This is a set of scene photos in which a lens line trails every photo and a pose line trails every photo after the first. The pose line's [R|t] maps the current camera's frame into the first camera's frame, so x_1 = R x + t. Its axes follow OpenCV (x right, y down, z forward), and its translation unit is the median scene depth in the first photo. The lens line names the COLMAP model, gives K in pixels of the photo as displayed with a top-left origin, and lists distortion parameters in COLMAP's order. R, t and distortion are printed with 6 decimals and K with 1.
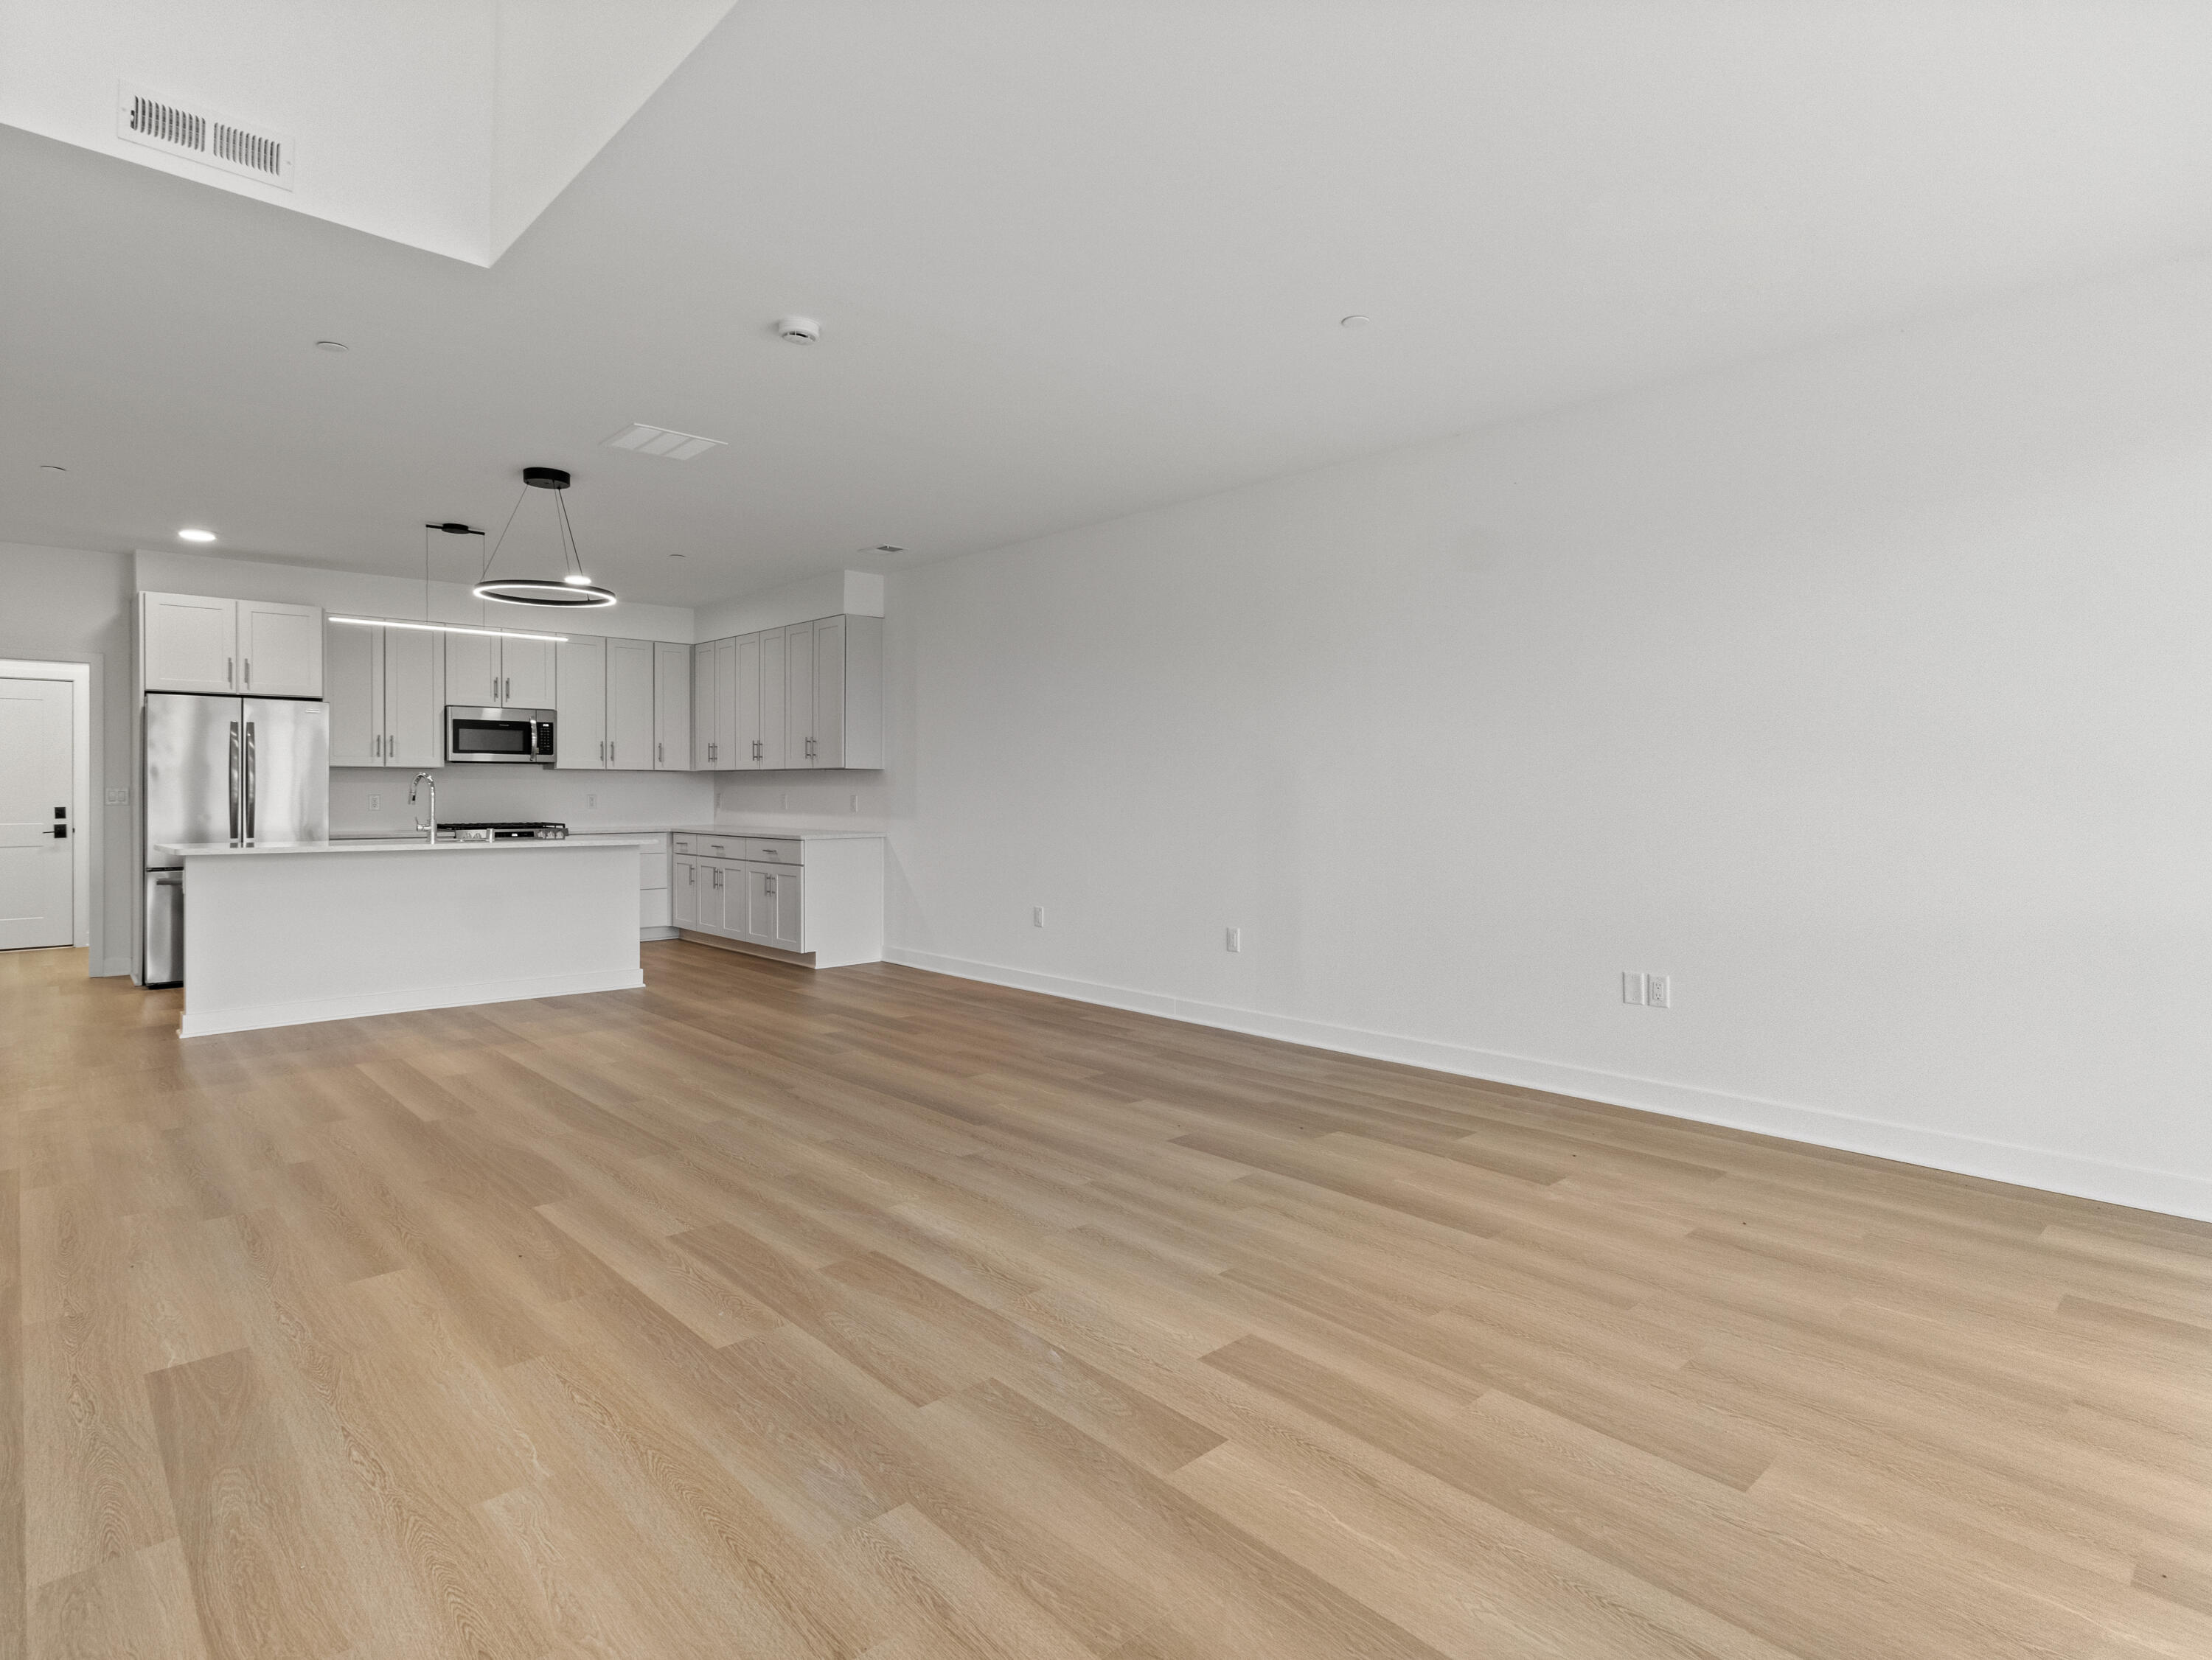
lens RADIAL K [[1172.1, 0, 1106.0], [0, 1172.1, 830.0], [0, 0, 1]] dist [-0.001699, -0.000988]
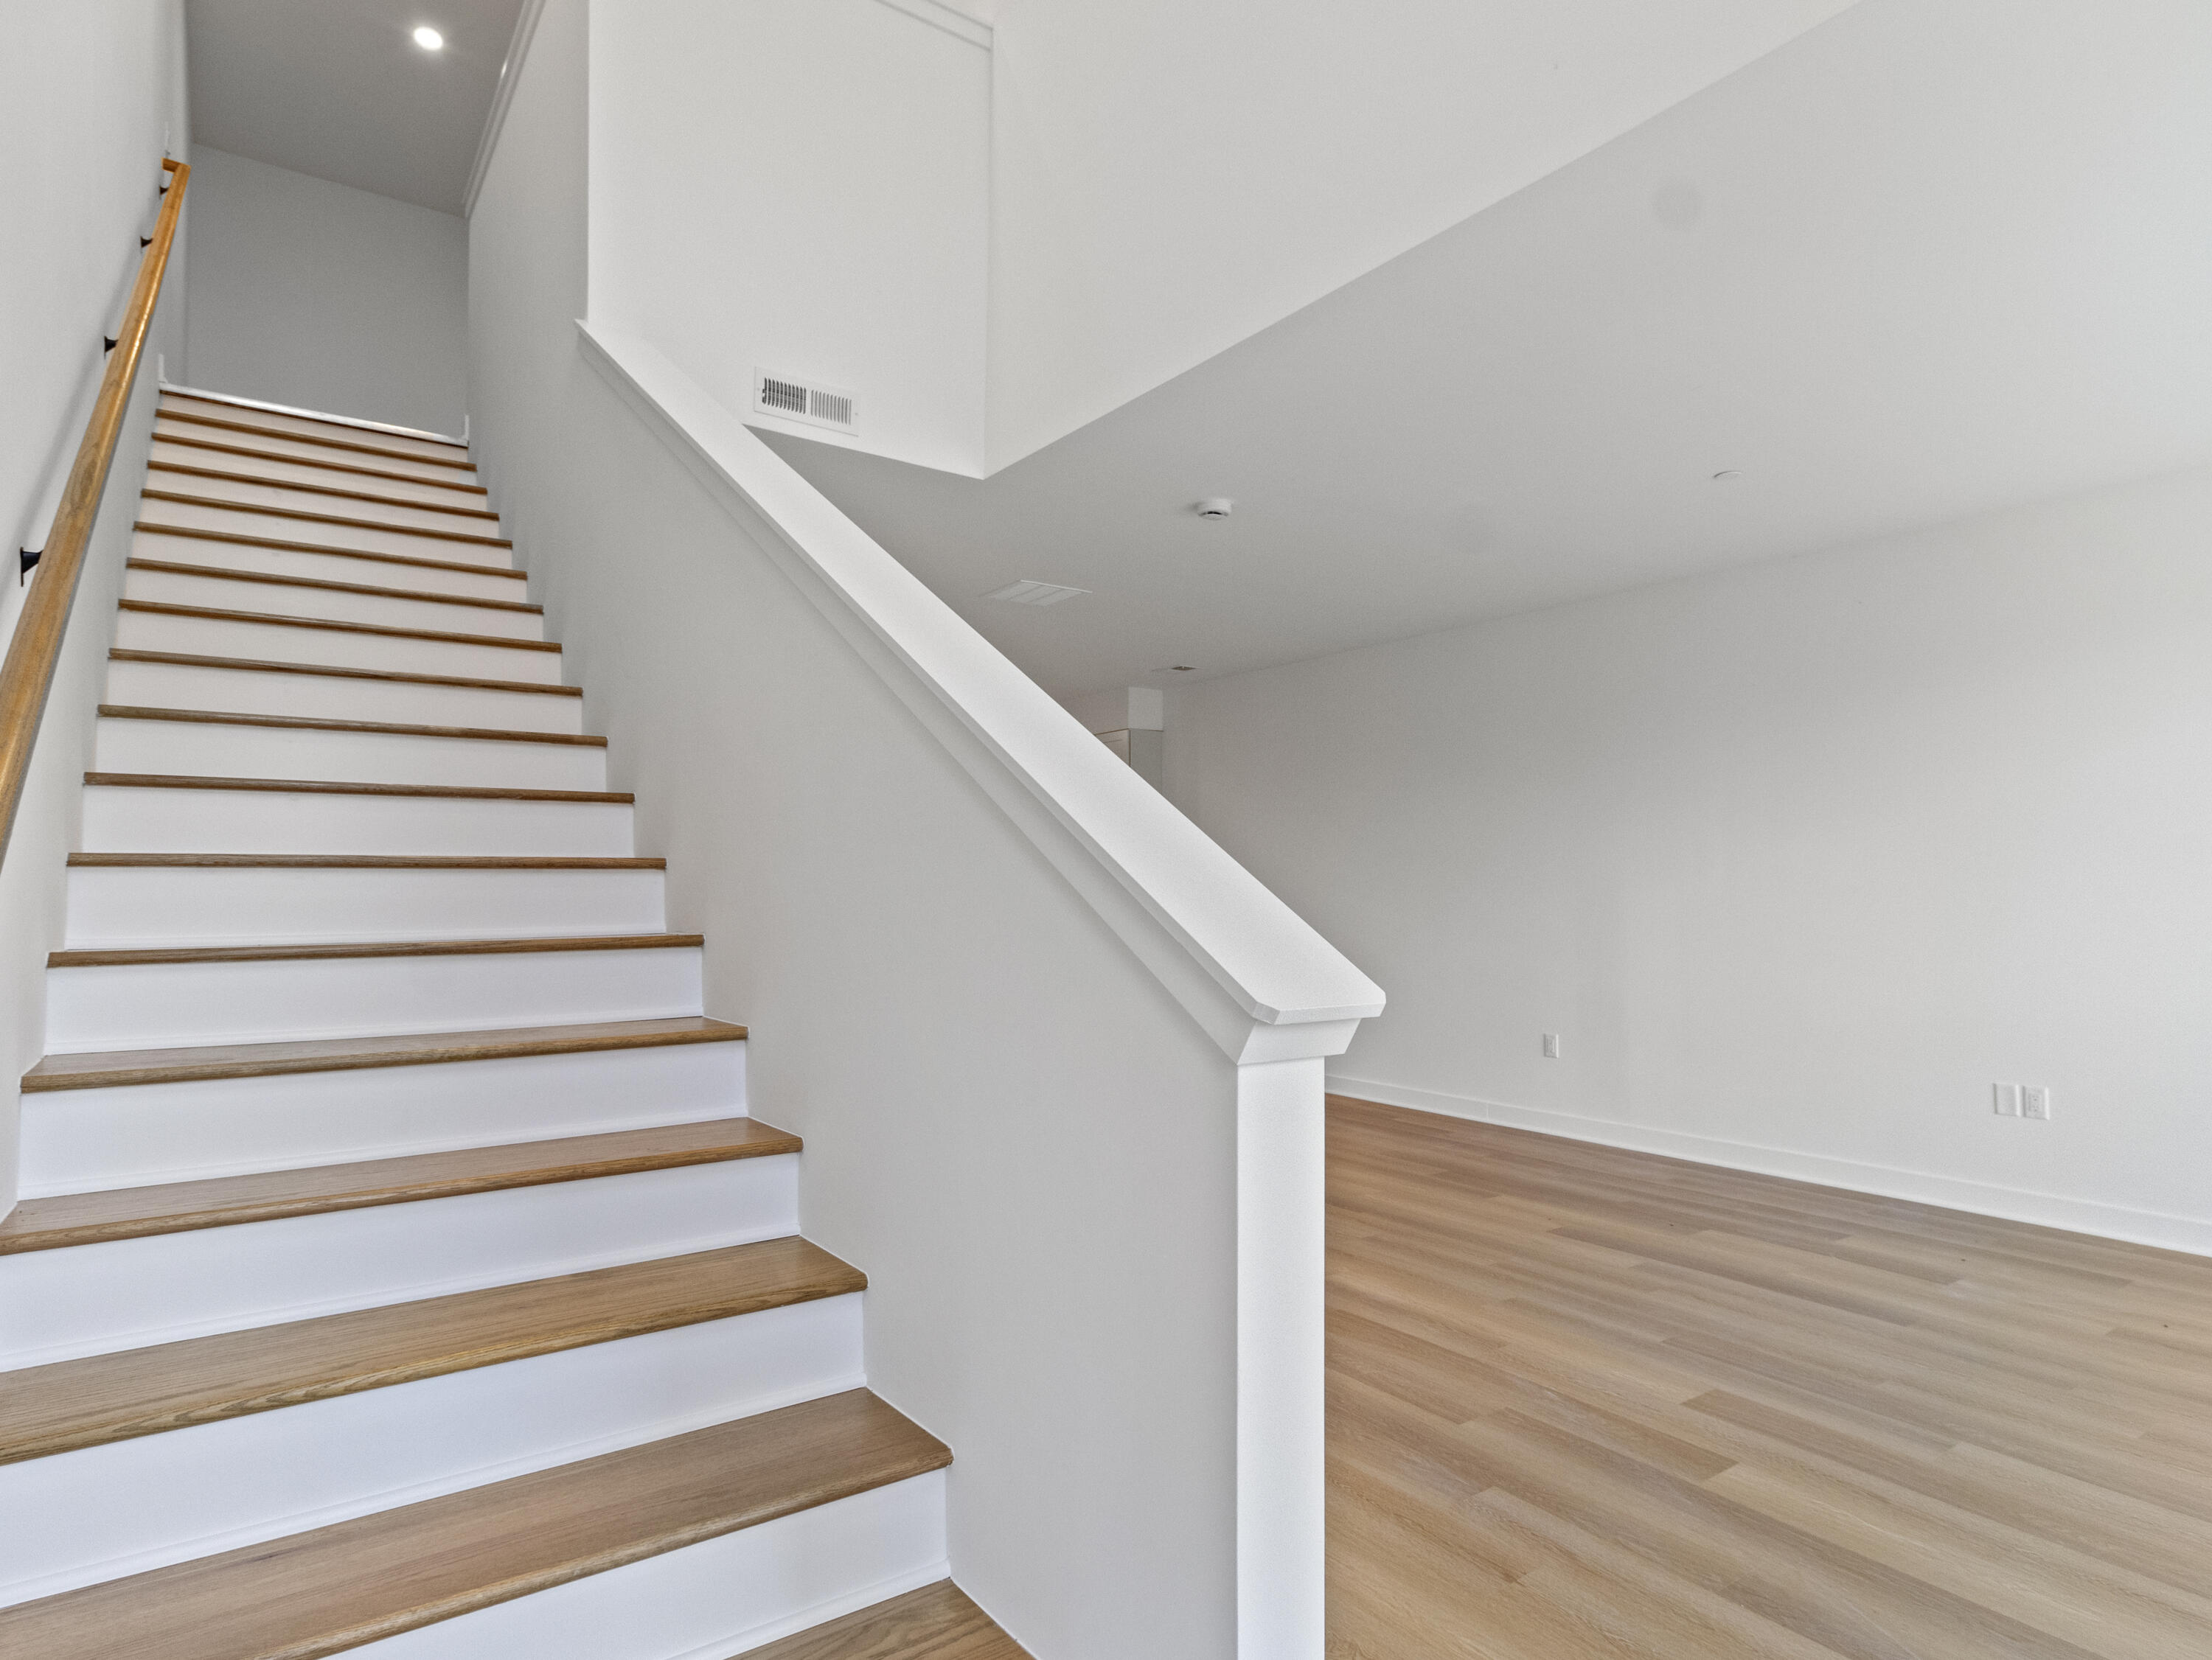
lens RADIAL K [[1228.8, 0, 1100.6], [0, 1228.8, 900.3], [0, 0, 1]] dist [0.004255, -0.001868]
pose [[0.988868, -0.004094, -0.148741, -0.214788], [0.000935, 0.999773, -0.021302, -0.019146], [0.148794, 0.020926, 0.988647, -0.219367]]
